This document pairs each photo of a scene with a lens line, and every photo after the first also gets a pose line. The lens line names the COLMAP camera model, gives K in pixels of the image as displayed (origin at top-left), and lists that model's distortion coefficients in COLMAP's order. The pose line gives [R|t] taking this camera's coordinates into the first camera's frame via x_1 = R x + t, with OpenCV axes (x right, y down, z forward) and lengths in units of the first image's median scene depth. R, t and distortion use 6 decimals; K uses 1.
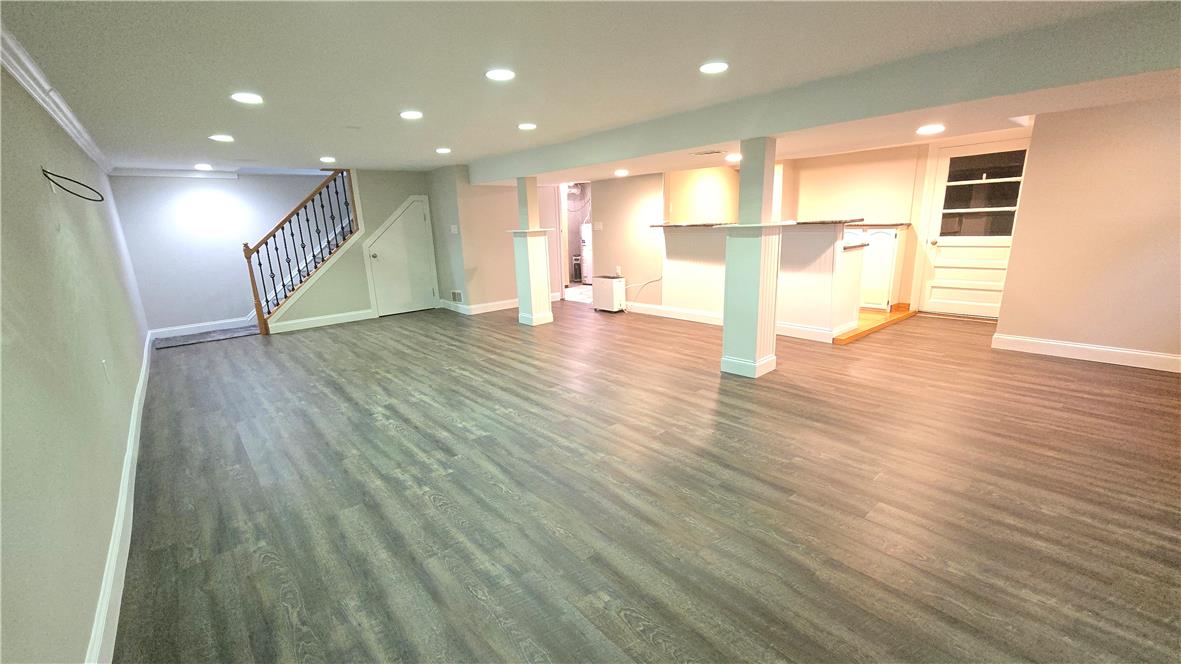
lens RADIAL K [[487.9, 0, 600.5], [0, 487.9, 338.2], [0, 0, 1]] dist [-0.002778, 0.002062]
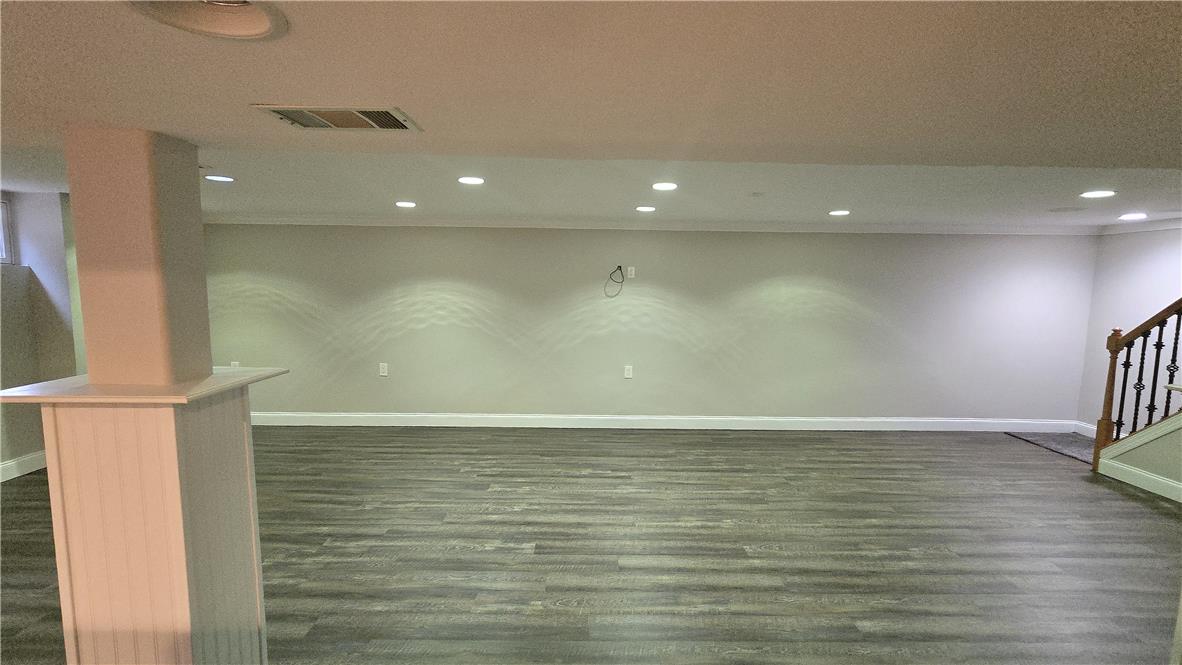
lens RADIAL K [[536.7, 0, 596.0], [0, 536.7, 334.4], [0, 0, 1]] dist [-0.006006, 0.001232]
pose [[-0.659833, 0.101967, -0.744462, 0.432360], [-0.167031, 0.946059, 0.277622, -0.467274], [0.732613, 0.307532, -0.607209, 1.610238]]
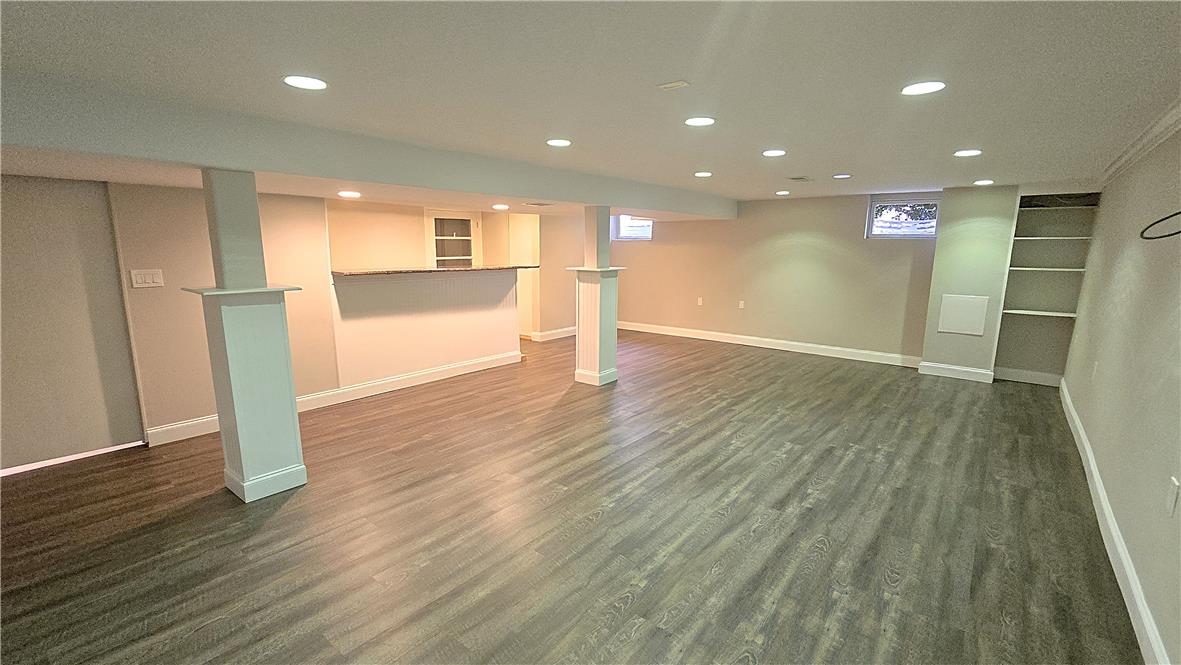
lens RADIAL K [[500.5, 0, 592.7], [0, 500.5, 338.0], [0, 0, 1]] dist [0.000722, -0.000206]
pose [[-0.154290, -0.145411, 0.977267, -1.163486], [0.233379, 0.955758, 0.179056, -0.334230], [-0.960067, 0.255700, -0.113528, 1.352440]]
